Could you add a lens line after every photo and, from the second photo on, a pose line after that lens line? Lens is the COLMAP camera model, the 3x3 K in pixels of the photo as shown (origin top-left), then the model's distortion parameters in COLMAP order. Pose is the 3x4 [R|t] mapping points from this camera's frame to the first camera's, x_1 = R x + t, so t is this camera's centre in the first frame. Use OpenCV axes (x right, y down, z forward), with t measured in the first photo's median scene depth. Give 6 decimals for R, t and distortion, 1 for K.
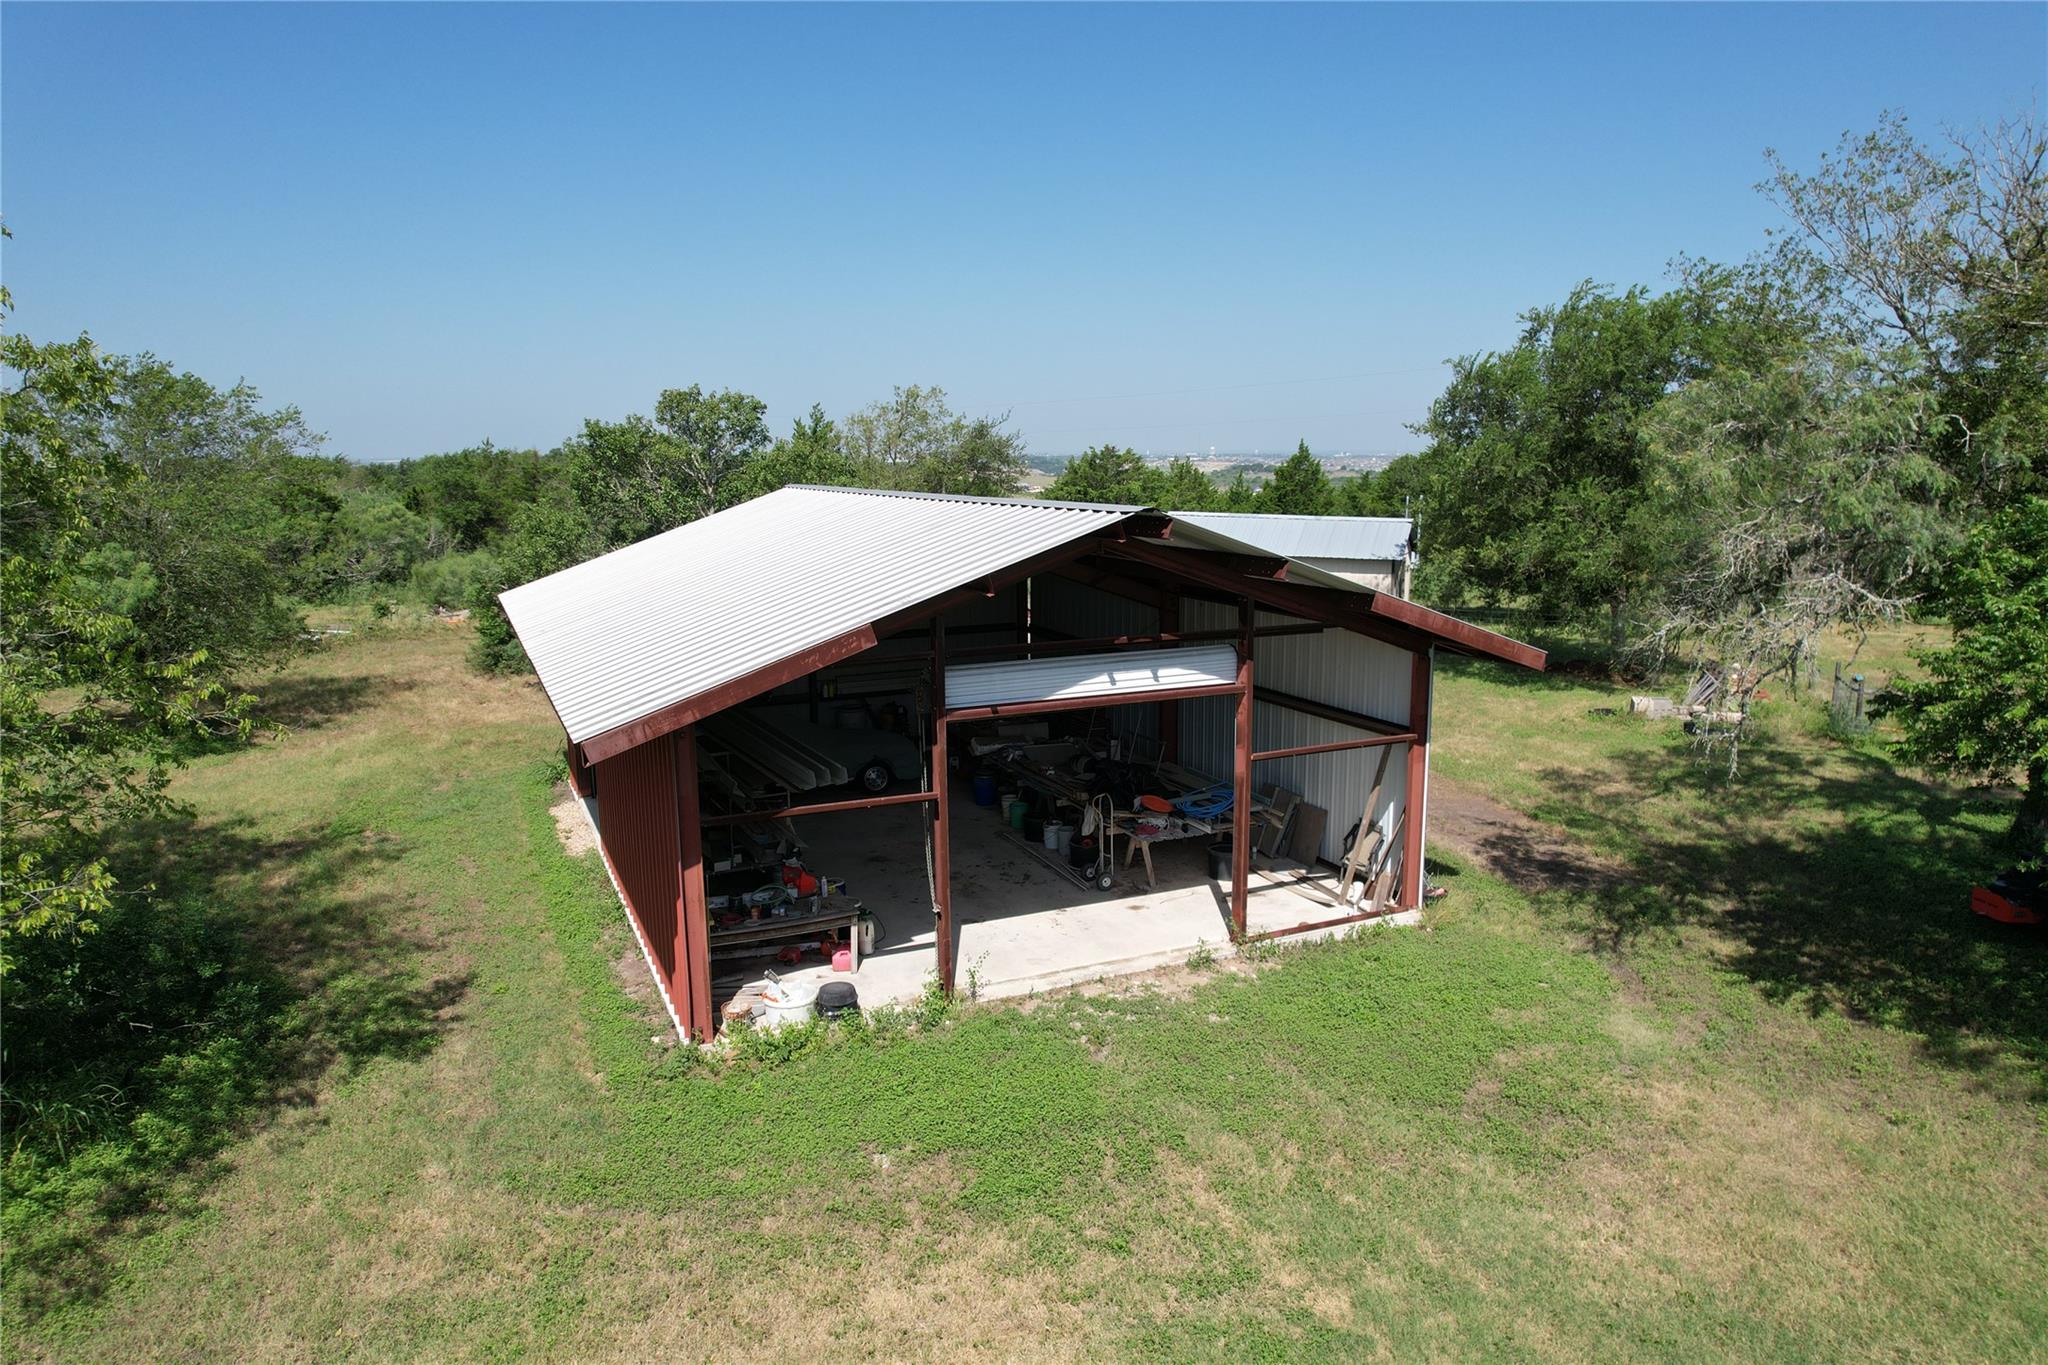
lens RADIAL K [[1307.2, 0, 1028.9], [0, 1307.2, 685.2], [0, 0, 1]] dist [-0.075645, 0.071870]
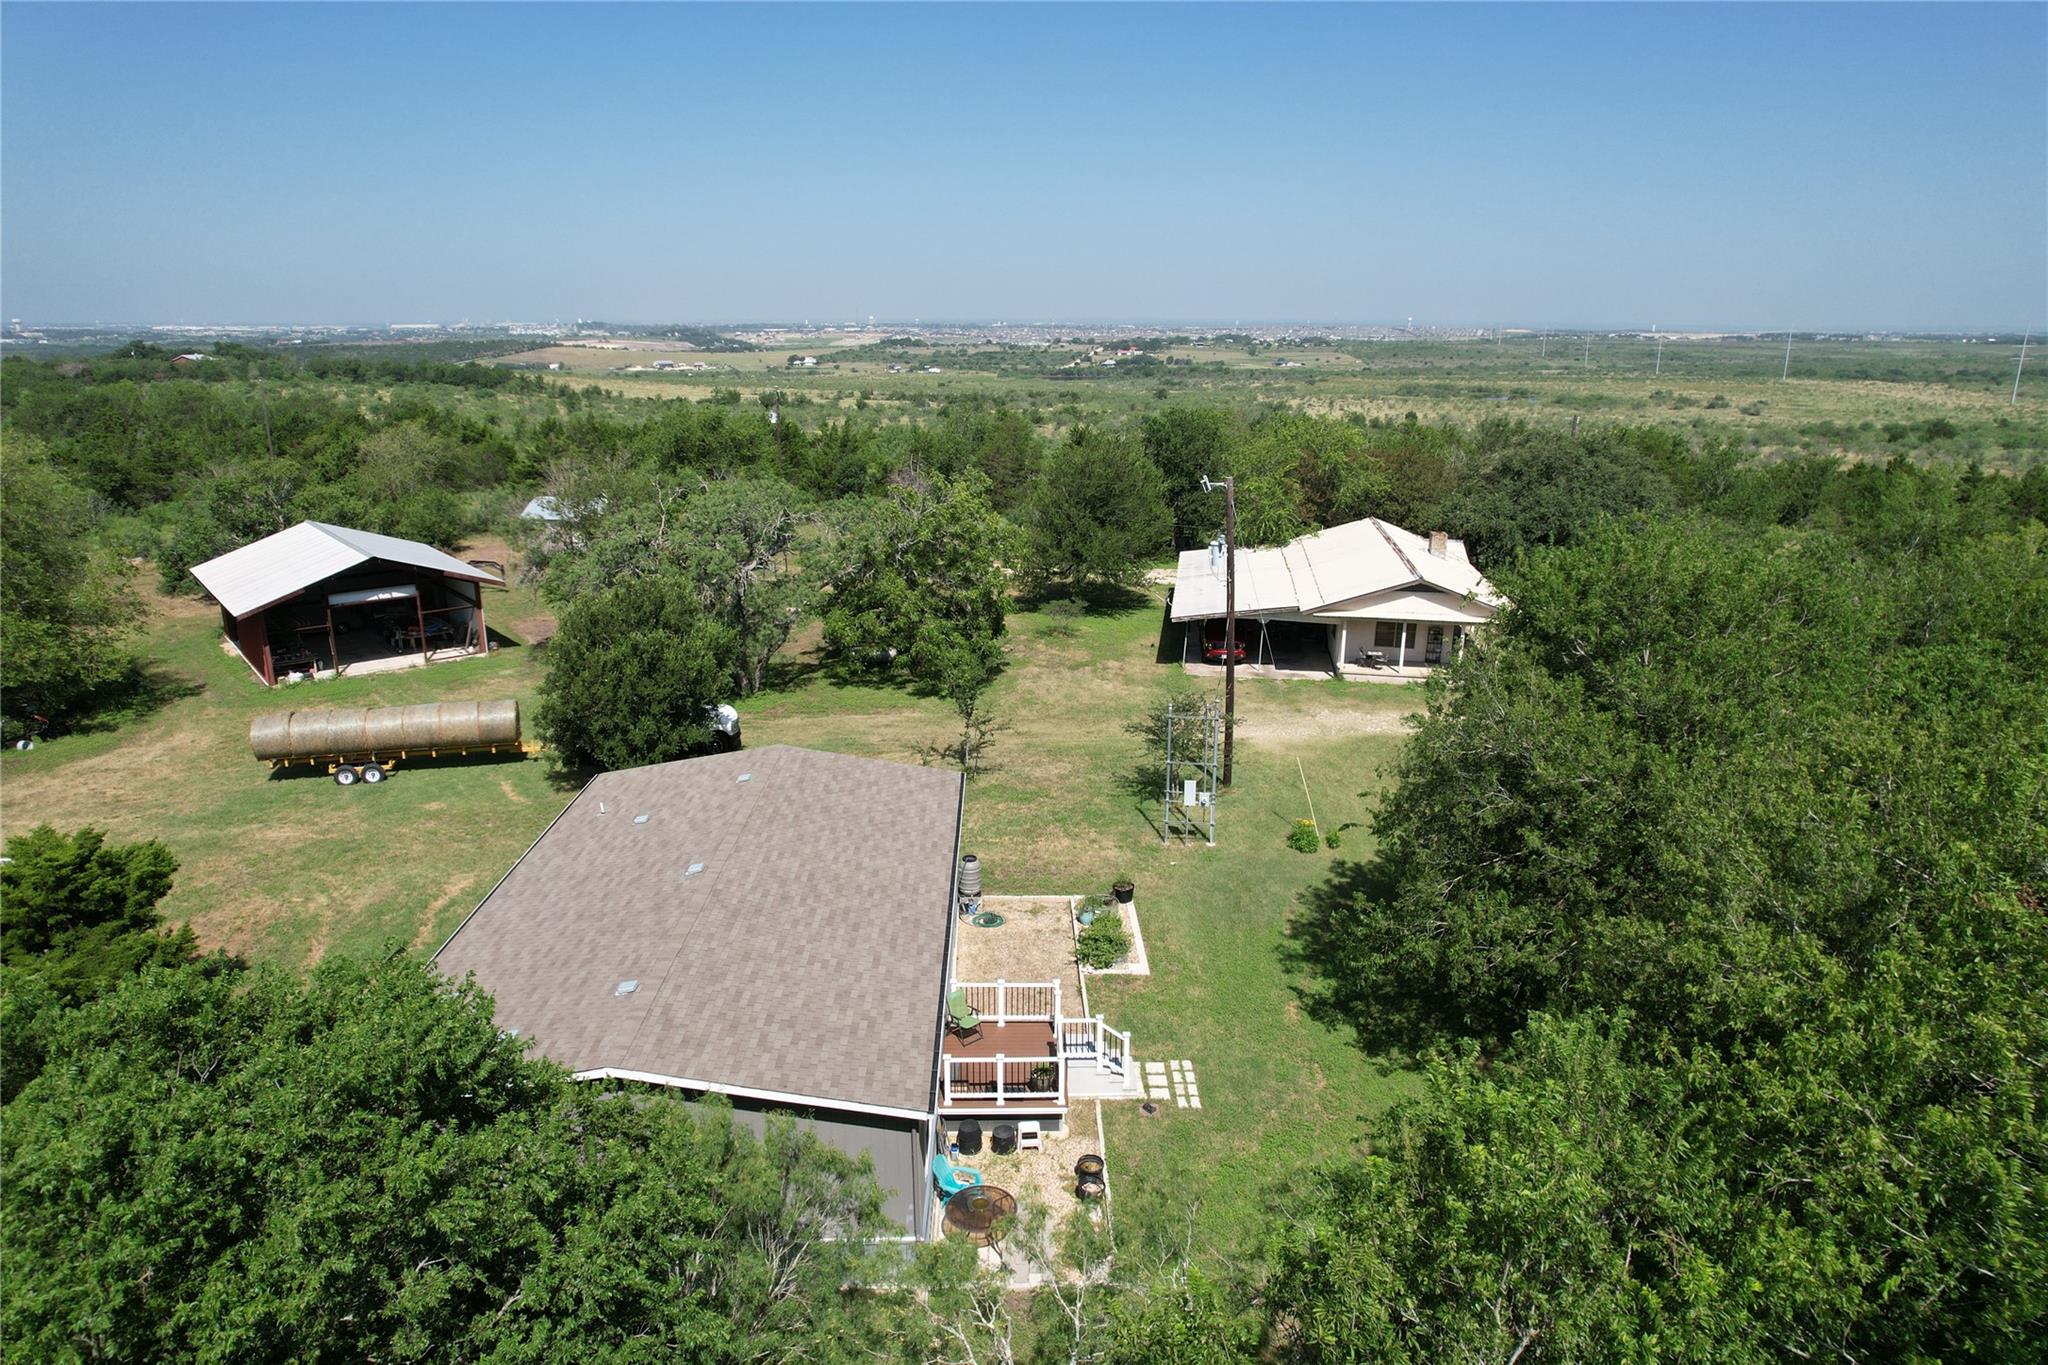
lens RADIAL K [[1307.2, 0, 1028.9], [0, 1307.2, 685.2], [0, 0, 1]] dist [-0.075645, 0.071870]
pose [[0.968888, -0.059417, 0.240261, 1.011893], [0.036108, 0.994304, 0.100281, -0.053971], [-0.244851, -0.088486, 0.965514, -3.263814]]
